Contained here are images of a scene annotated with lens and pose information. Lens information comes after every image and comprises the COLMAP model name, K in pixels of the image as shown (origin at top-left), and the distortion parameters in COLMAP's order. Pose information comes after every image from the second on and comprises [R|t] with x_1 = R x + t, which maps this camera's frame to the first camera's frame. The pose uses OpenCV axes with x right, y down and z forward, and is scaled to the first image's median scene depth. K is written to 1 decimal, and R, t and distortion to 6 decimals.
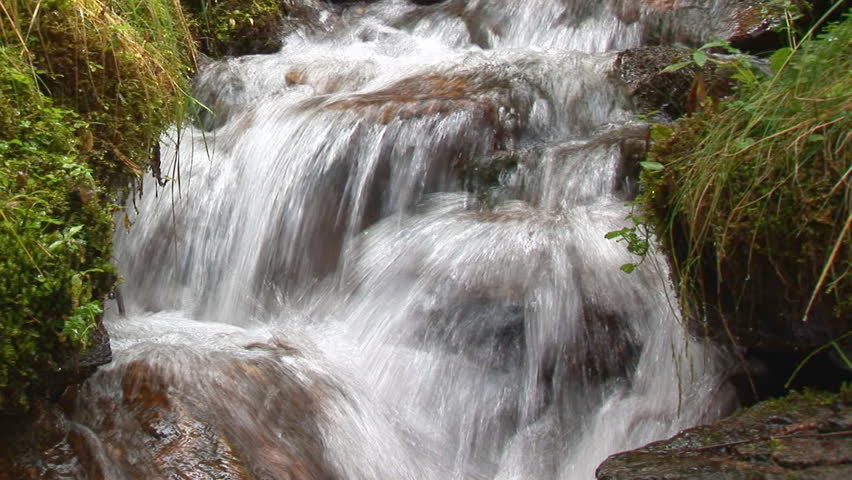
lens RADIAL K [[2204.6, 0, 426.2], [0, 2204.6, 236.0], [0, 0, 1]] dist [0.119290, 0.000000]
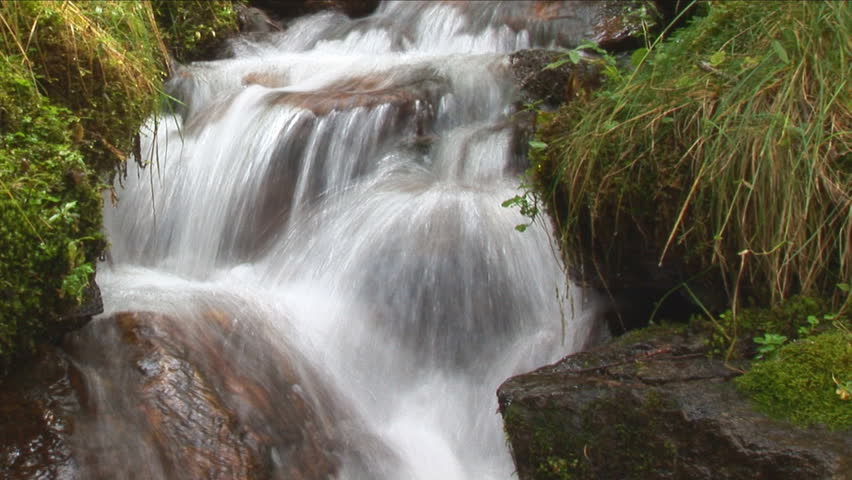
lens RADIAL K [[2204.6, 0, 426.0], [0, 2204.6, 243.0], [0, 0, 1]] dist [0.119290, 0.000000]
pose [[0.997339, -0.020802, 0.069870, -0.048522], [0.018679, 0.999348, 0.030893, -0.016112], [-0.070467, -0.029506, 0.997078, -0.235232]]
